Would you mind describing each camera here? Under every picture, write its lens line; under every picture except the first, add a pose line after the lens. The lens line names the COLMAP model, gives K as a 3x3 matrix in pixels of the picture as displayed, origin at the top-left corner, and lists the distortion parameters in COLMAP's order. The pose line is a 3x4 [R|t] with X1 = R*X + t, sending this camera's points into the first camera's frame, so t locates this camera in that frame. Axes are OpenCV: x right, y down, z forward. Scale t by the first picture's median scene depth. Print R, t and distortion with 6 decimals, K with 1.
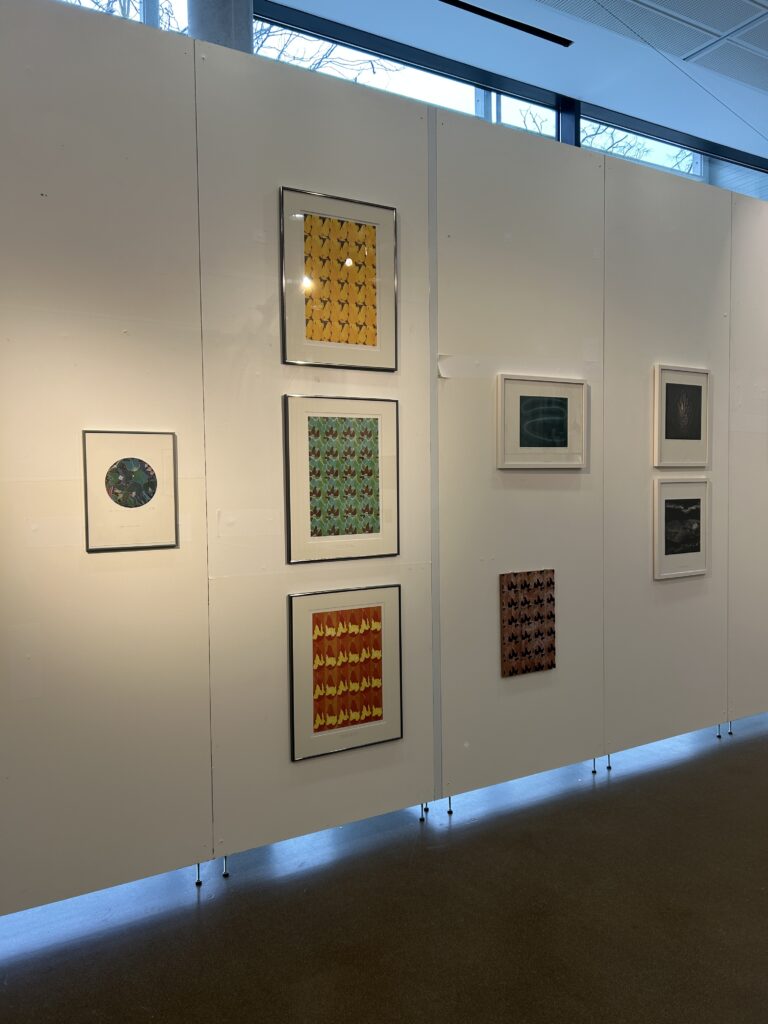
lens RADIAL K [[768.3, 0, 383.7], [0, 768.3, 511.5], [0, 0, 1]] dist [0.062637, -0.059663]
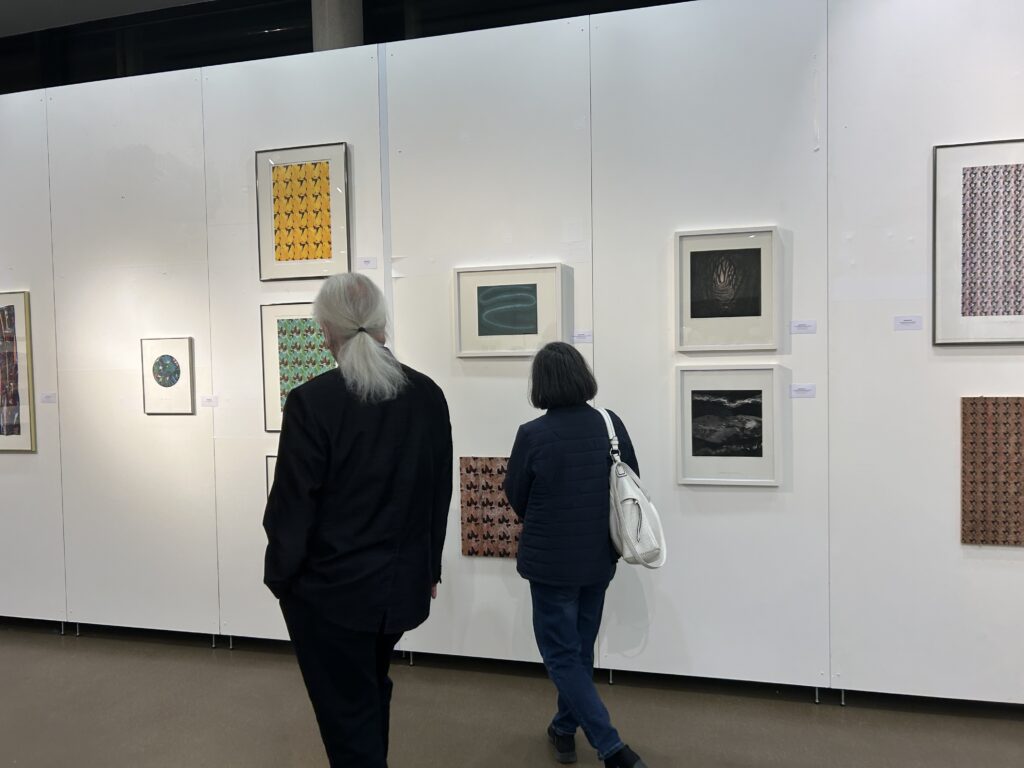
lens RADIAL K [[768.3, 0, 512.9], [0, 768.3, 383.7], [0, 0, 1]] dist [0.062637, -0.059663]
pose [[0.702010, 0.021694, -0.711836, 1.051869], [-0.019964, 0.999743, 0.010779, -0.035093], [0.711887, 0.006644, 0.702263, 0.343570]]
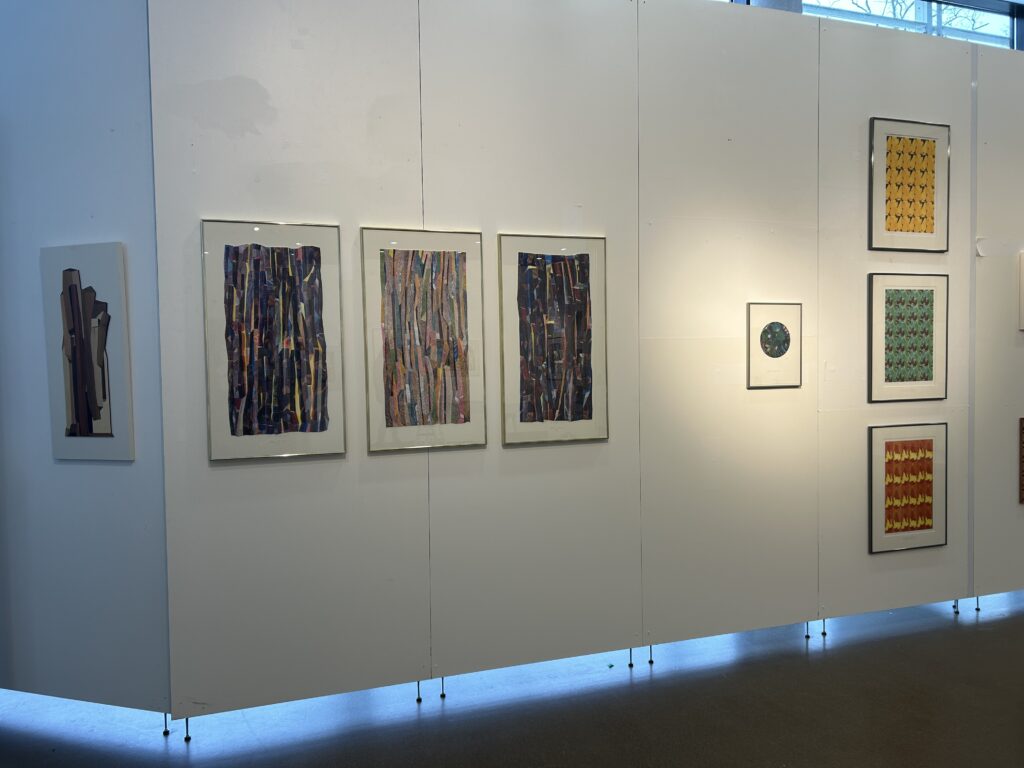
lens RADIAL K [[768.3, 0, 500.6], [0, 768.3, 369.5], [0, 0, 1]] dist [0.062637, -0.059663]
pose [[0.984188, 0.009801, -0.176854, -0.475476], [-0.011558, 0.999894, -0.008906, 0.029041], [0.176748, 0.010810, 0.984197, -0.383110]]
